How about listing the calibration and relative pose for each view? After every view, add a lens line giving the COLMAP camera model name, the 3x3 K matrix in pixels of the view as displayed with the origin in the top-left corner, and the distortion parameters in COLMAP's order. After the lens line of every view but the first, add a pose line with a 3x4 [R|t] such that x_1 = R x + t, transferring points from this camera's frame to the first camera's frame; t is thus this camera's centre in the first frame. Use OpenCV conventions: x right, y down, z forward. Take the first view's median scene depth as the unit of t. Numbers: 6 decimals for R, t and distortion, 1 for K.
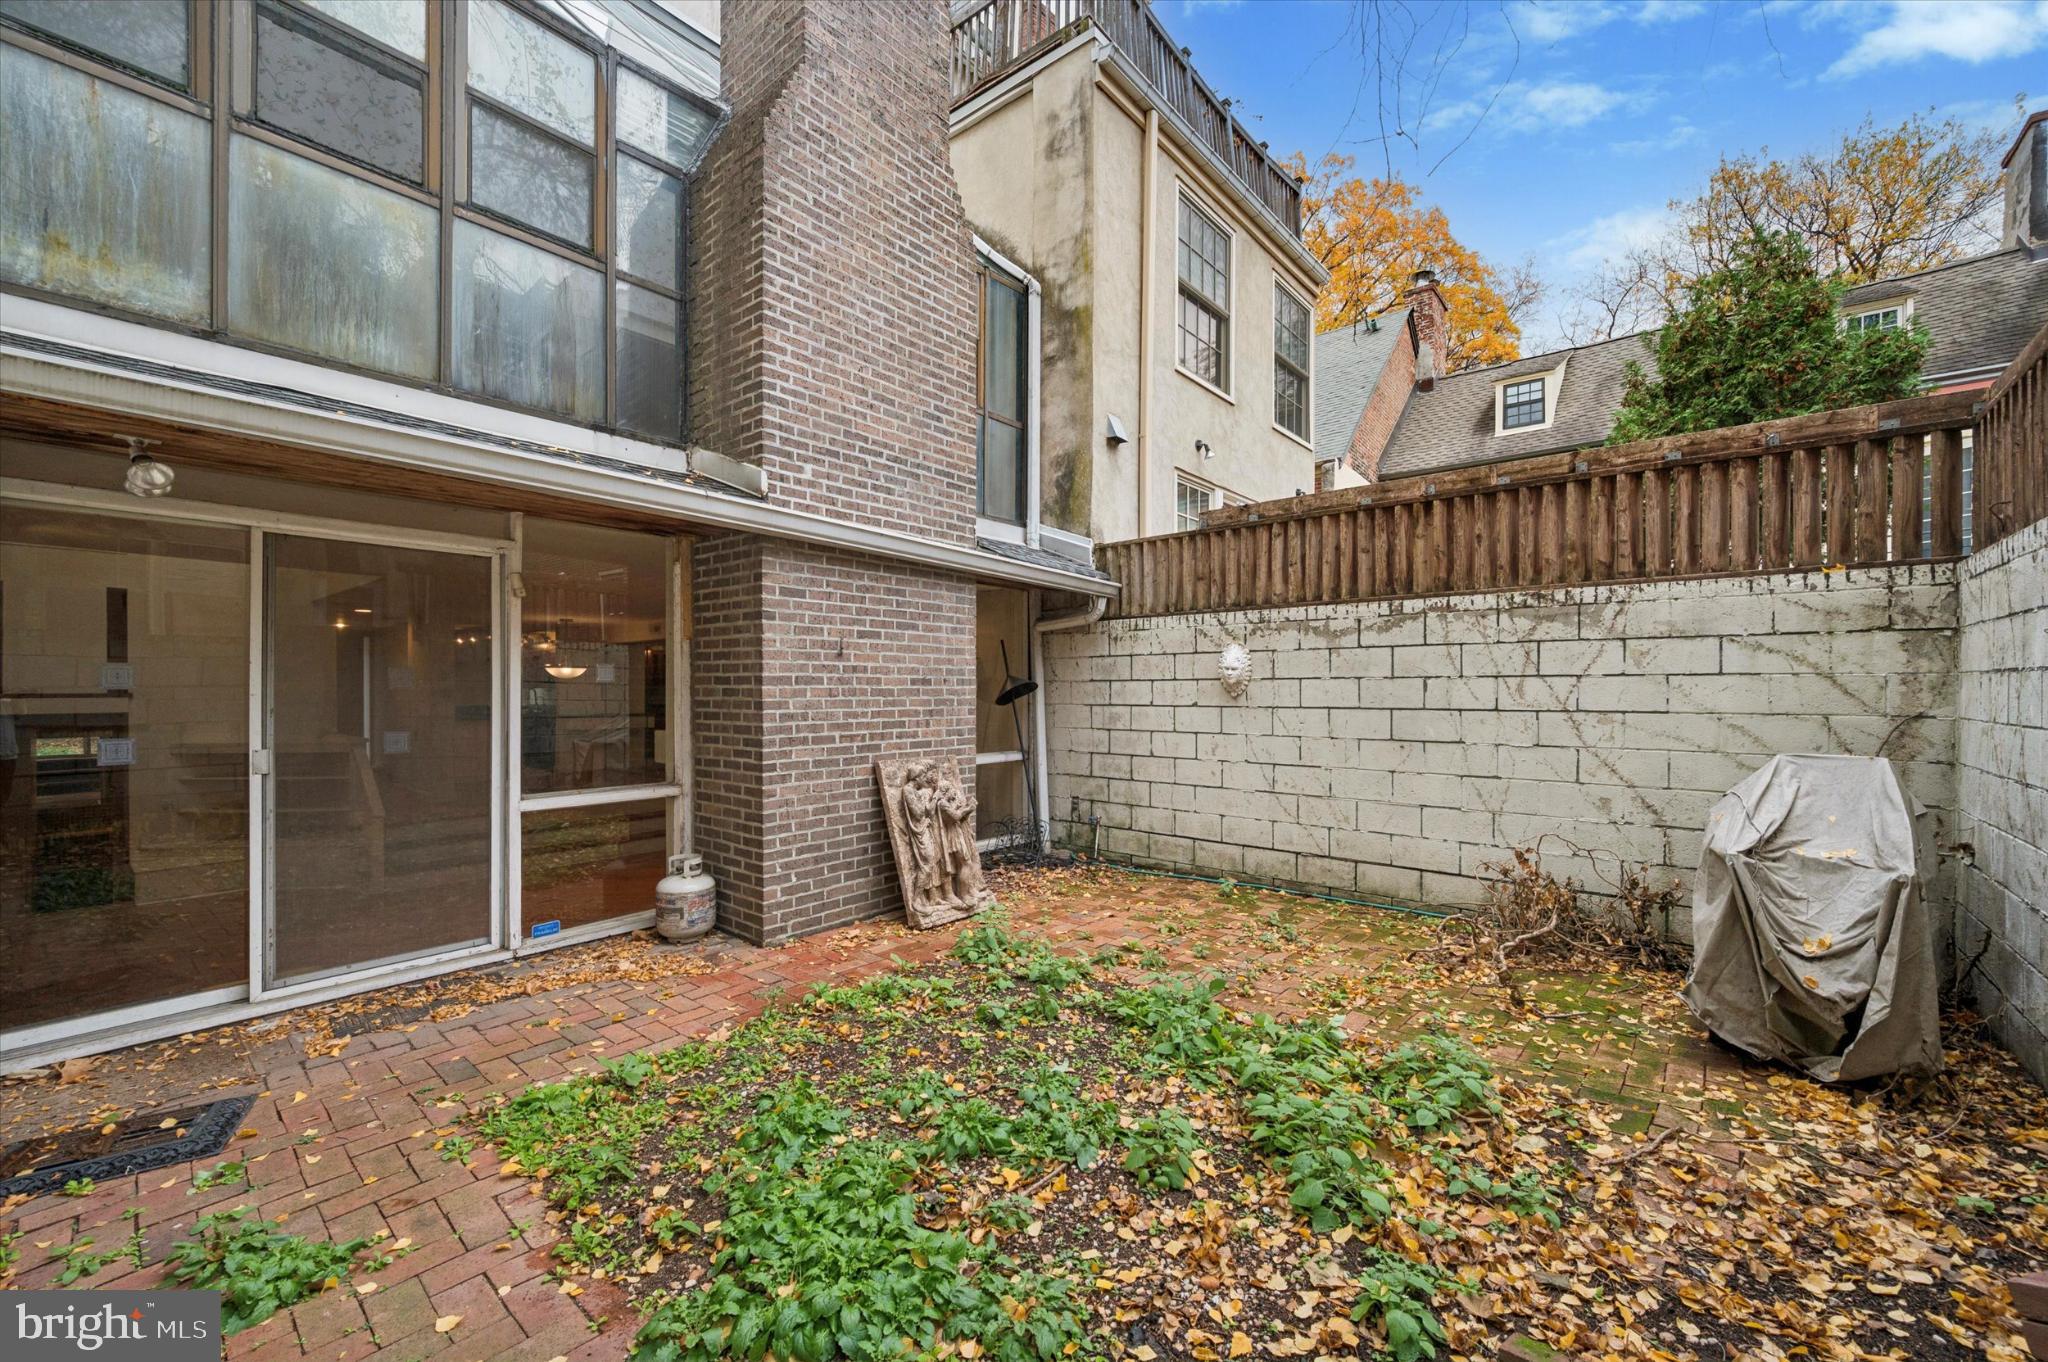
lens RADIAL K [[803.8, 0, 1024.7], [0, 803.8, 682.6], [0, 0, 1]] dist [-0.008127, 0.000058]
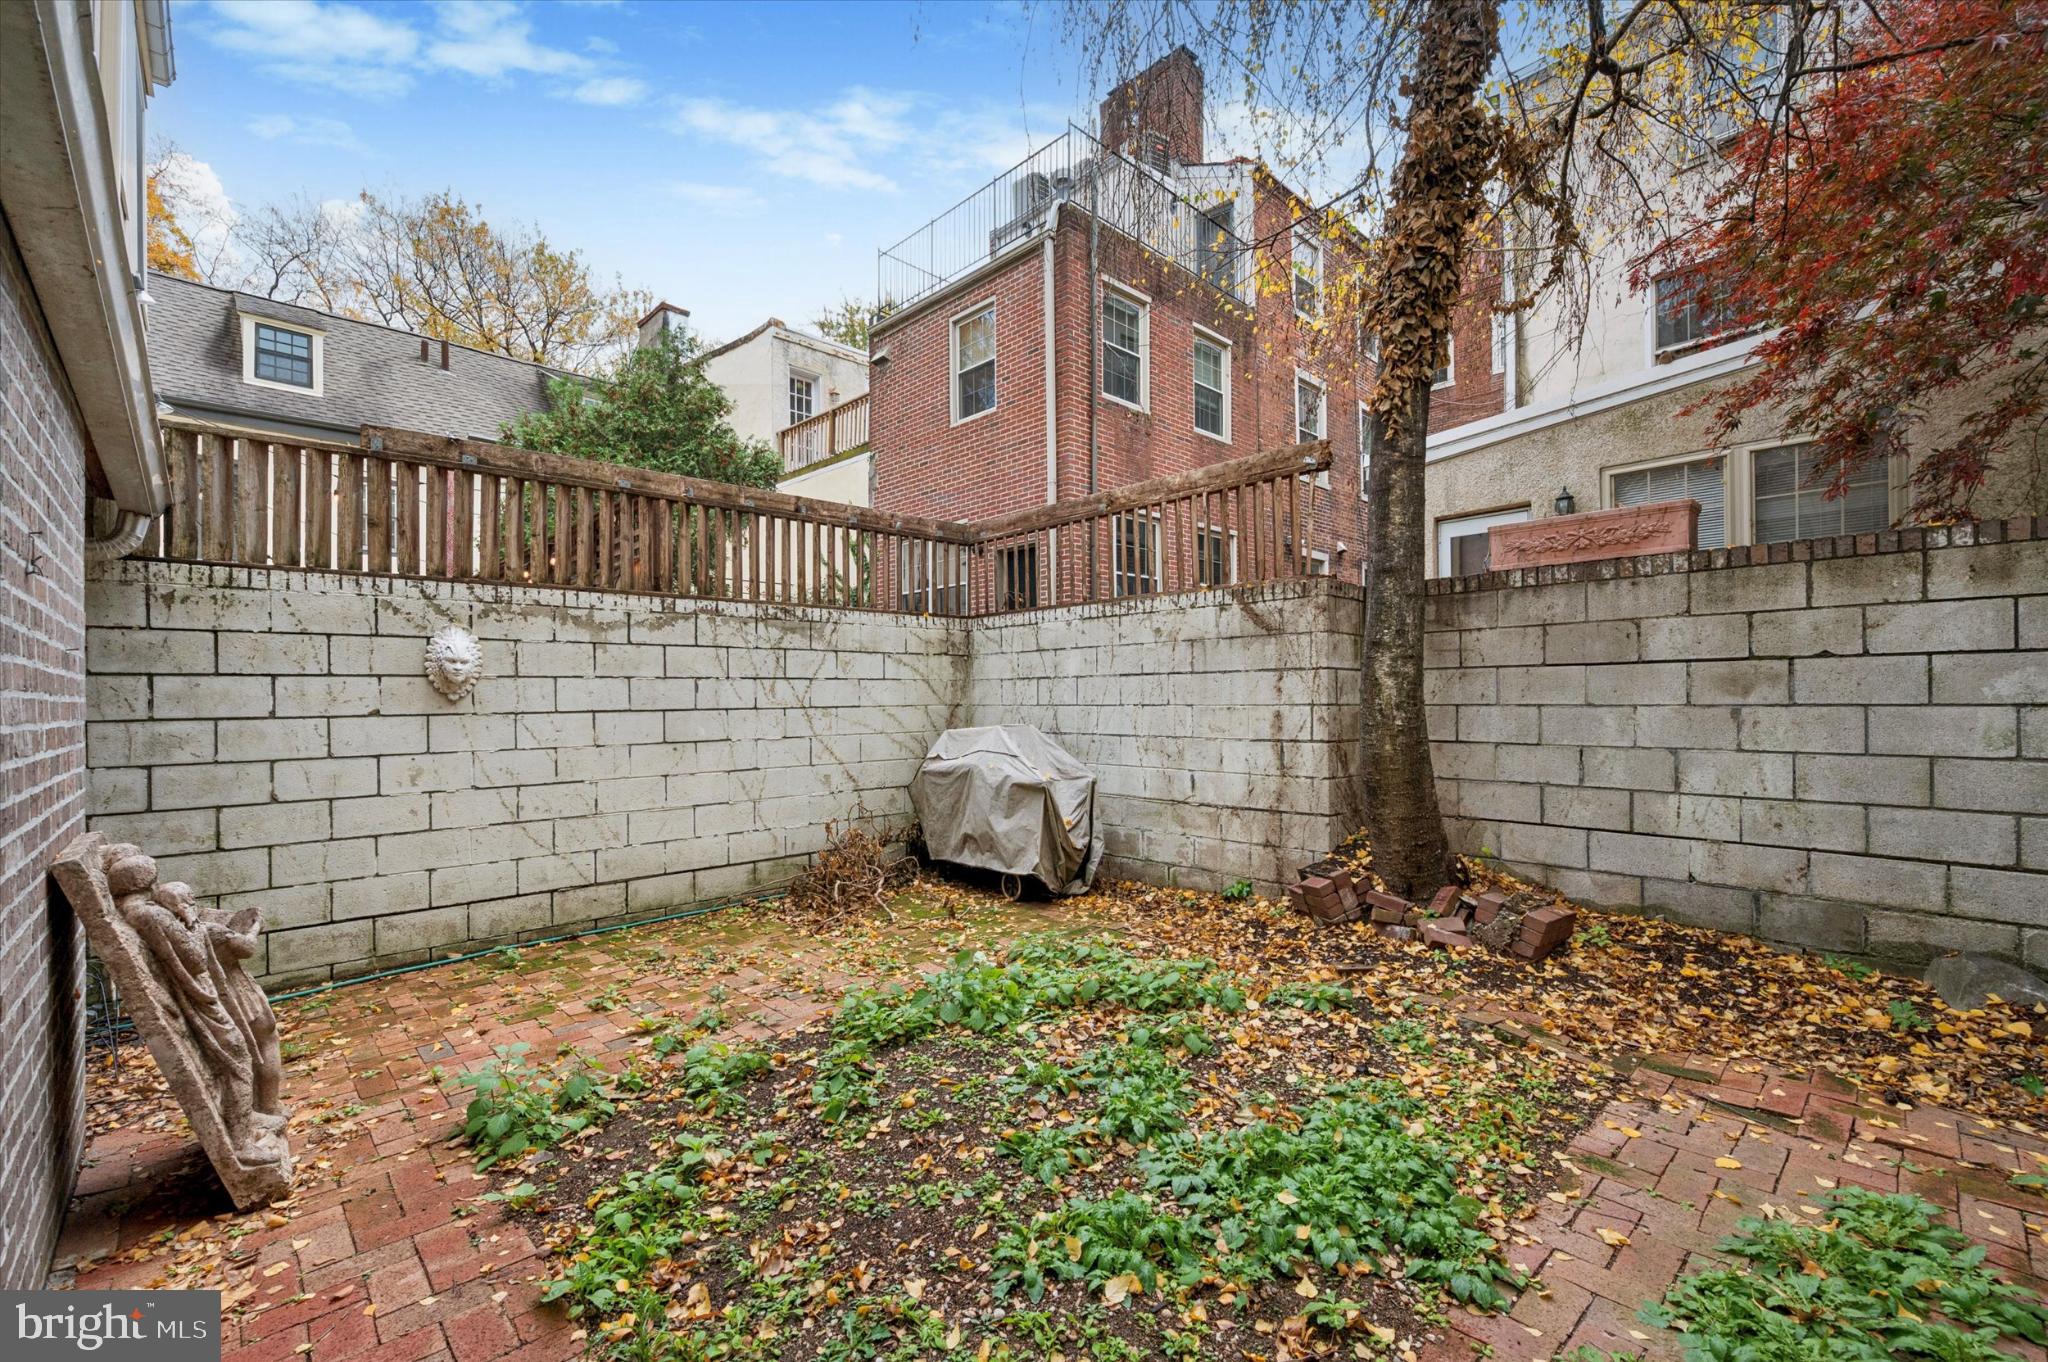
lens RADIAL K [[847.7, 0, 1031.3], [0, 847.7, 694.4], [0, 0, 1]] dist [0.000381, -0.000019]
pose [[0.102912, 0.004128, 0.994682, -0.497143], [0.003811, 0.999982, -0.004544, 0.019644], [-0.994683, 0.004259, 0.102894, 0.452952]]
